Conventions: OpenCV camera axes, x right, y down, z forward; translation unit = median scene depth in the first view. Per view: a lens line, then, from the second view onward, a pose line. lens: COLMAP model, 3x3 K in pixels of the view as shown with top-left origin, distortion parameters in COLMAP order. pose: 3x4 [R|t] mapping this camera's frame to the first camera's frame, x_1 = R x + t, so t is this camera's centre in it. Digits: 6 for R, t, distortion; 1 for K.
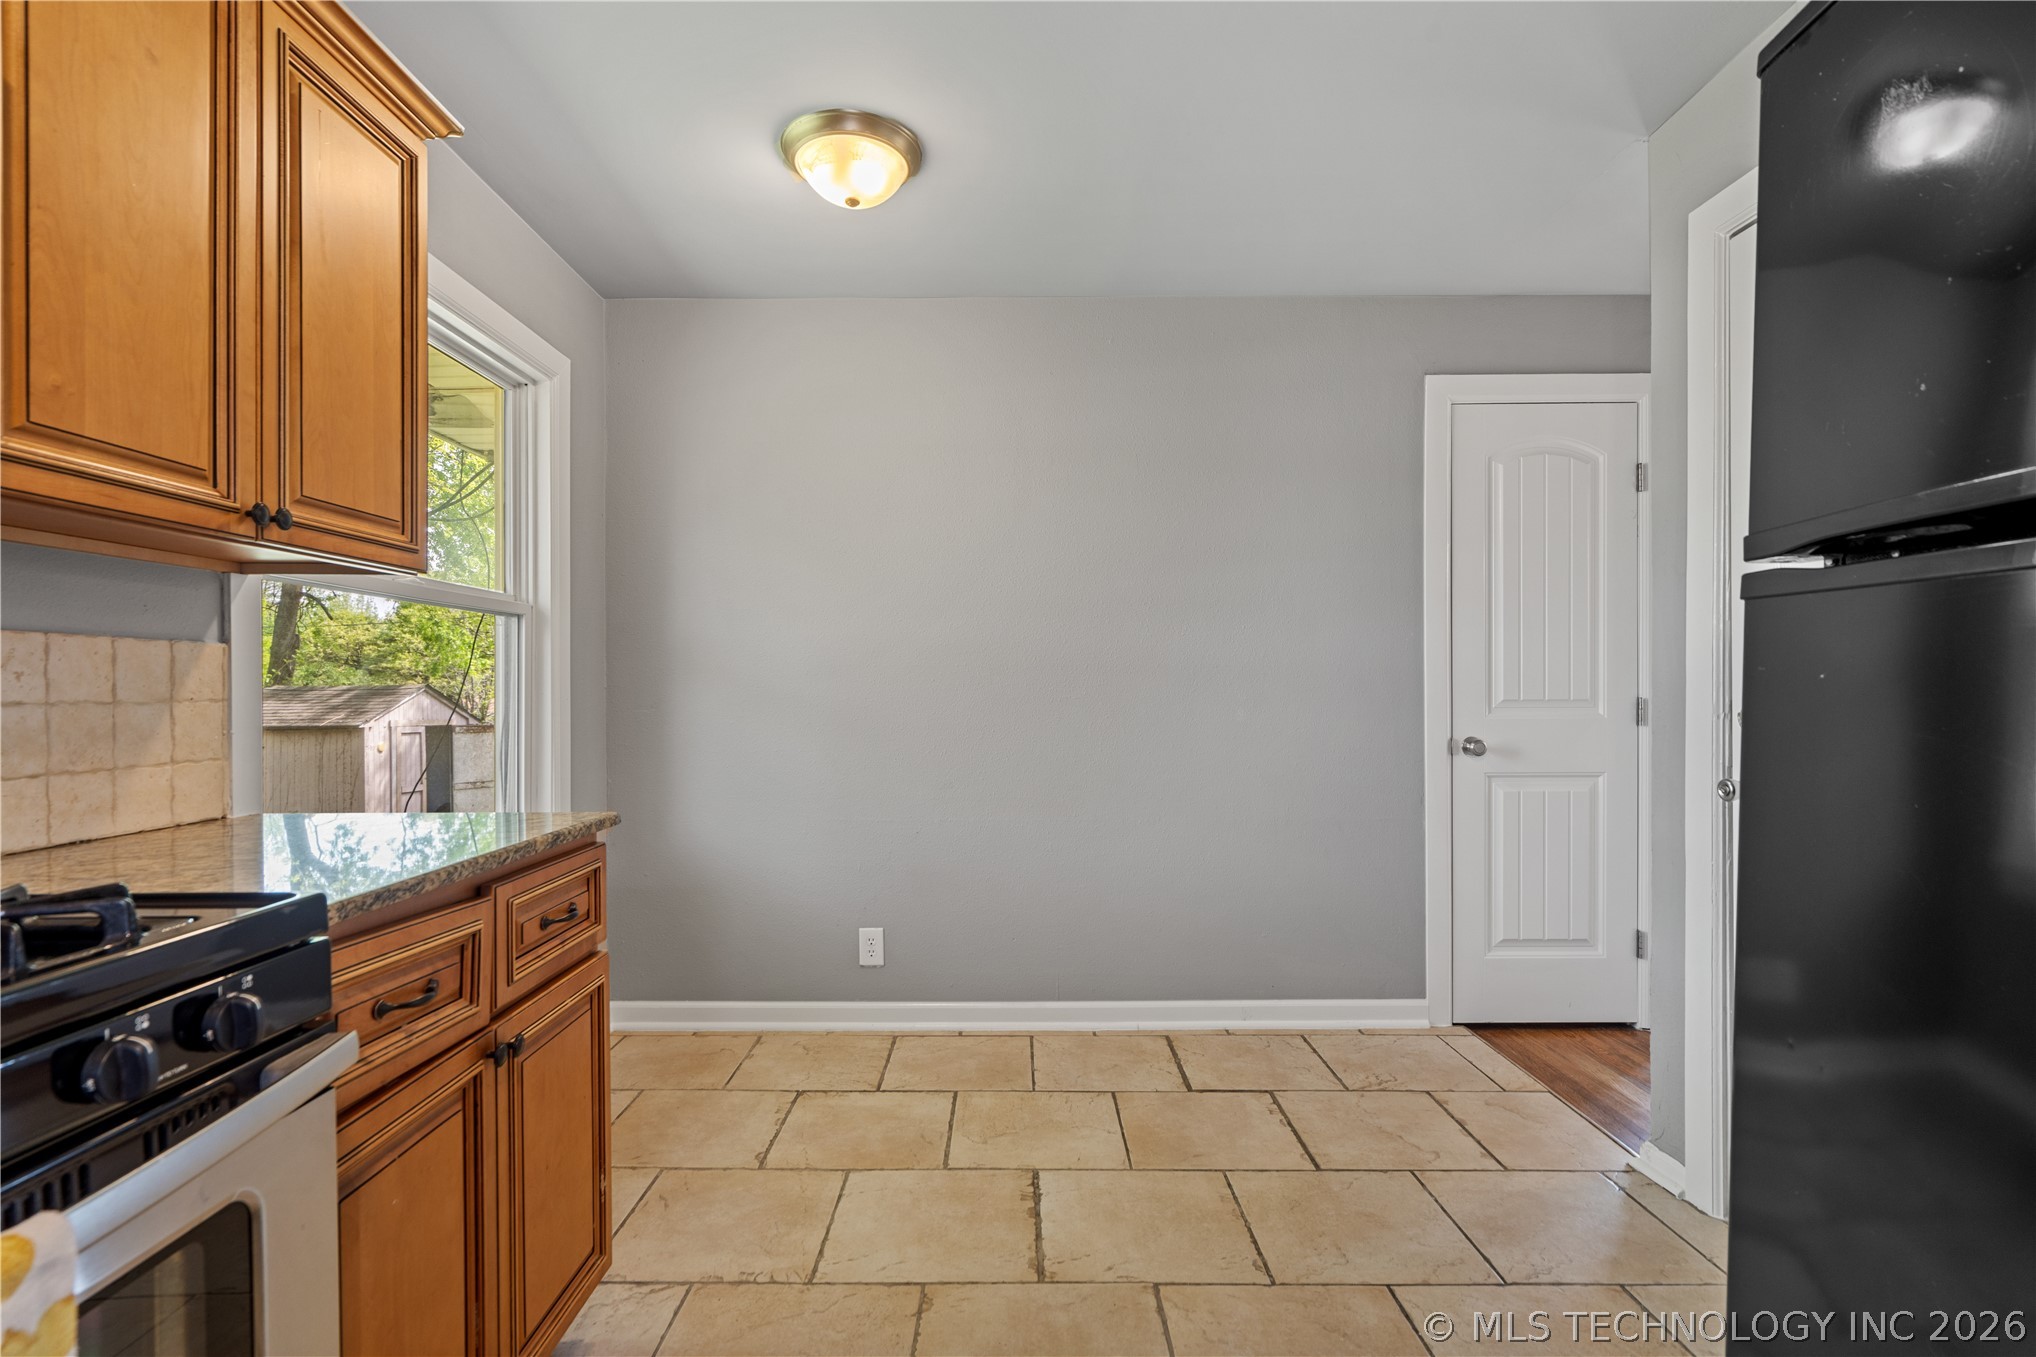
lens RADIAL K [[966.8, 0, 995.7], [0, 966.8, 696.3], [0, 0, 1]] dist [-0.000908, 0.002044]
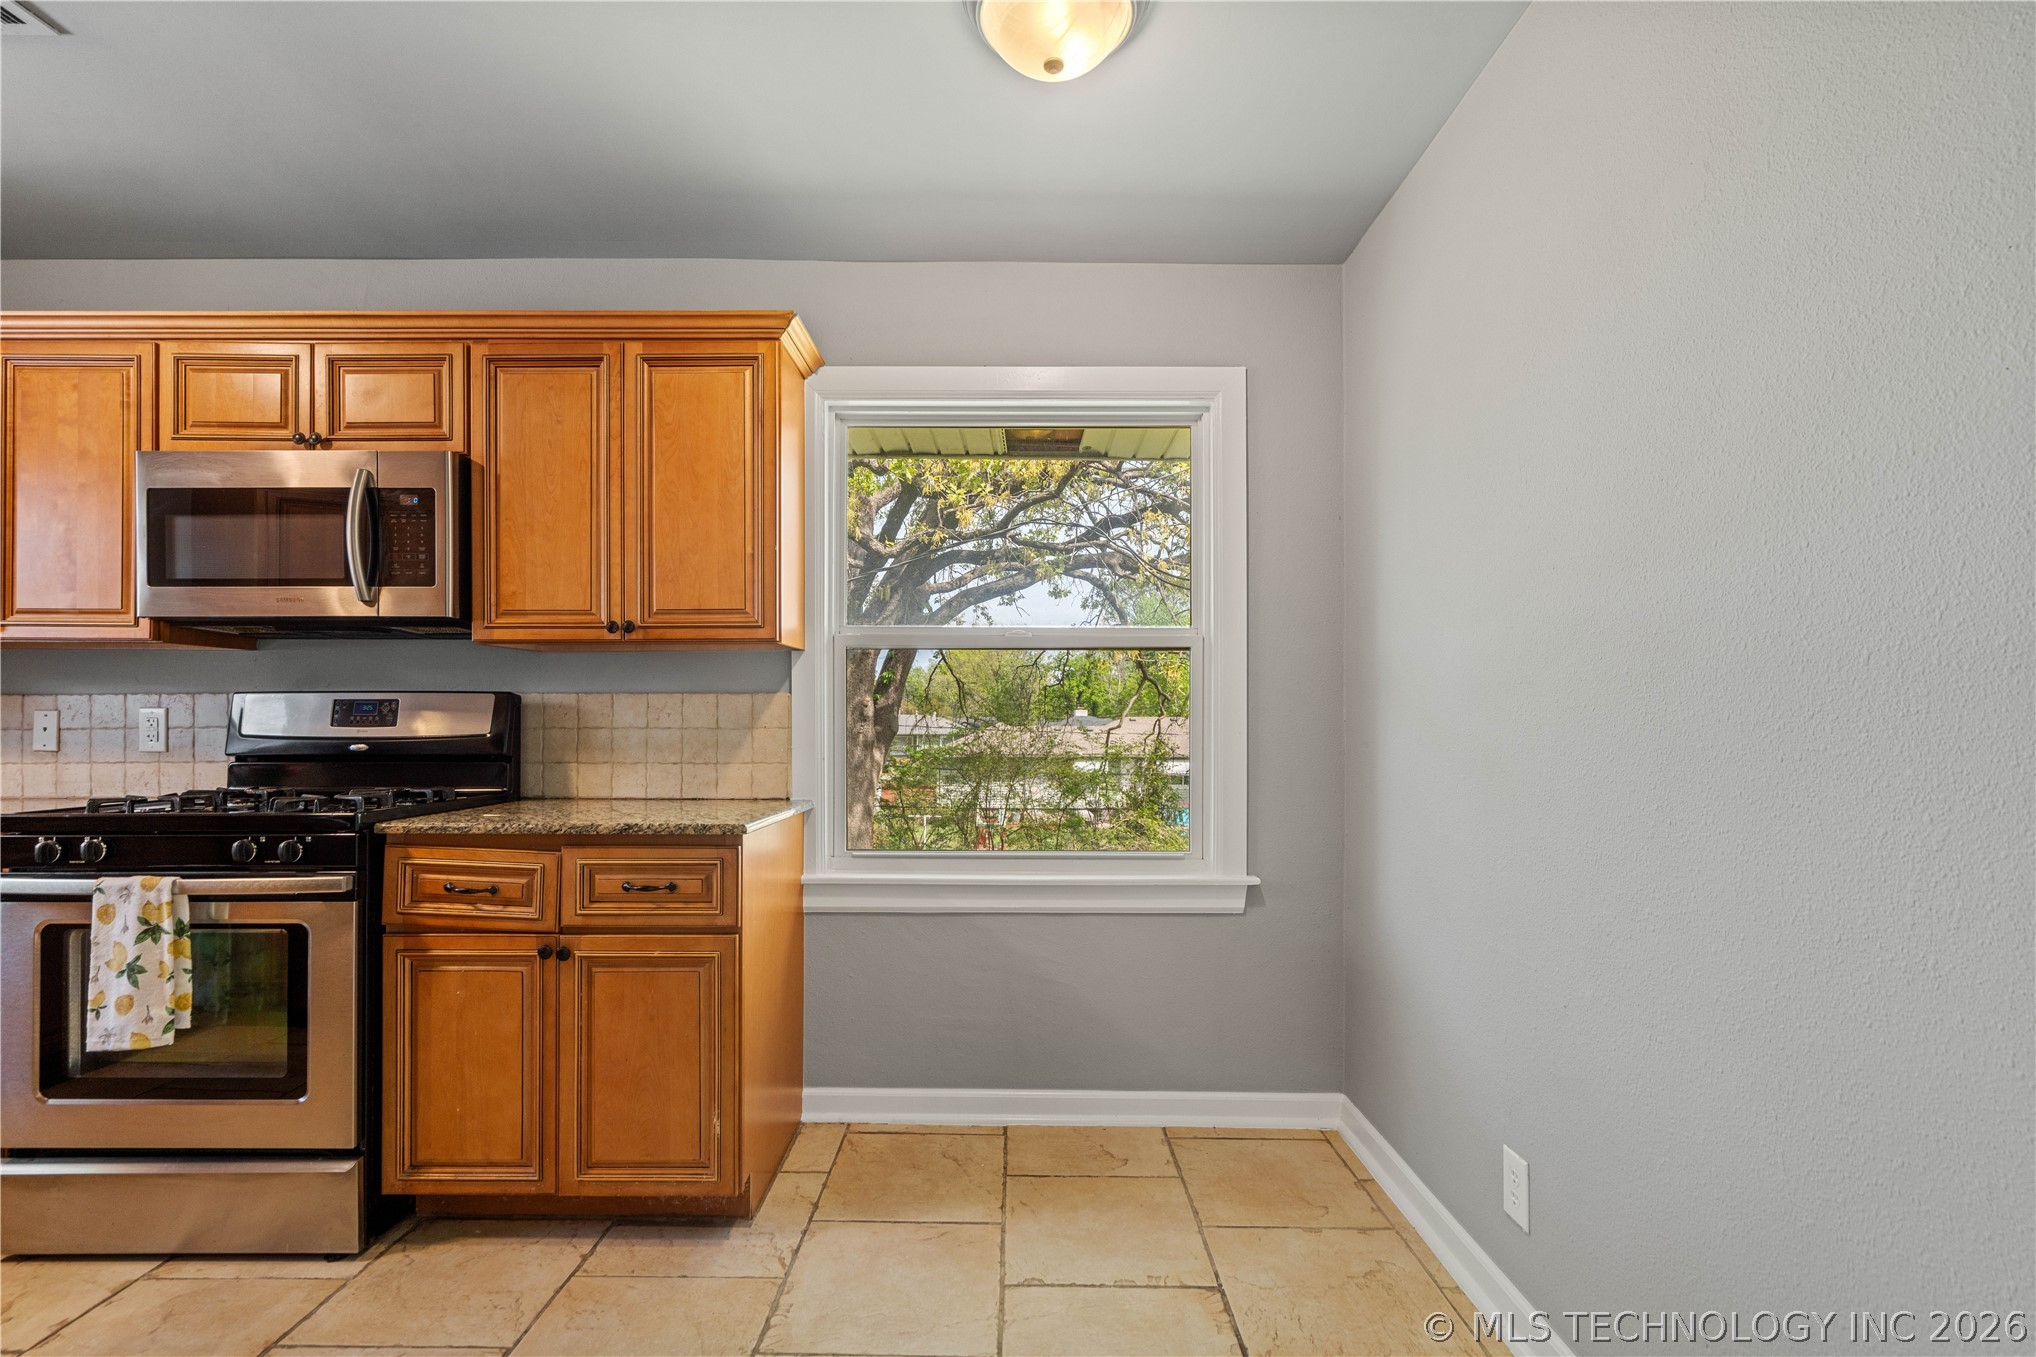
lens RADIAL K [[924.0, 0, 1003.7], [0, 924.0, 715.6], [0, 0, 1]] dist [-0.001885, 0.000374]
pose [[0.000985, -0.004006, -0.999991, 0.864444], [-0.009227, 0.999949, -0.004015, -0.015715], [0.999957, 0.009231, 0.000948, 1.508240]]
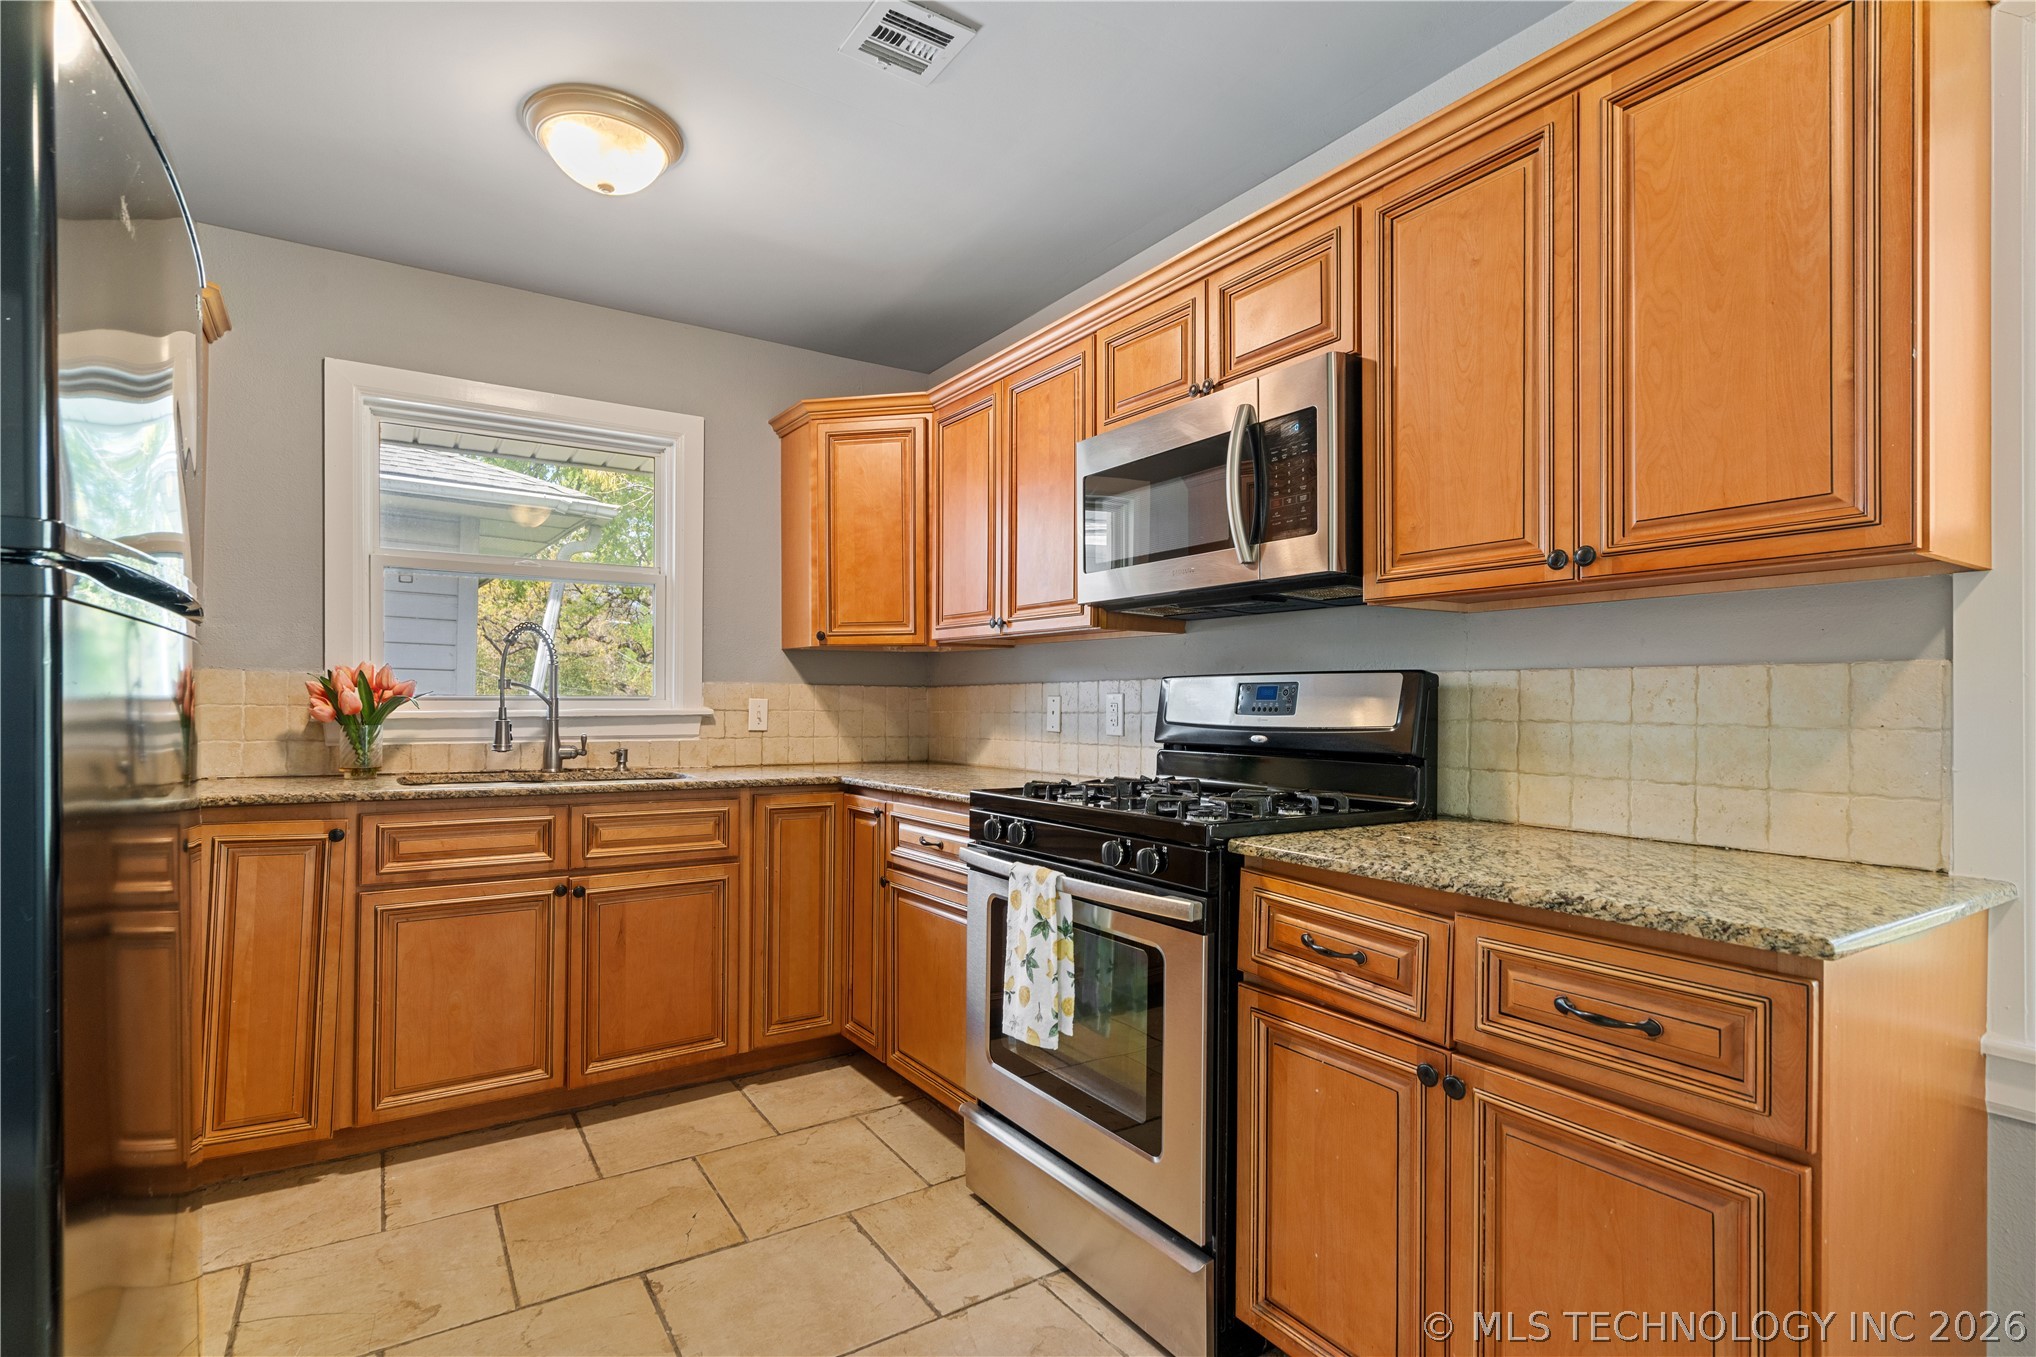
lens RADIAL K [[966.8, 0, 995.7], [0, 966.8, 696.3], [0, 0, 1]] dist [-0.000908, 0.002044]
pose [[-0.835813, -0.009301, -0.548936, 0.361355], [-0.012088, 0.999926, 0.001462, -0.017127], [0.548882, 0.007857, -0.835863, 1.373933]]
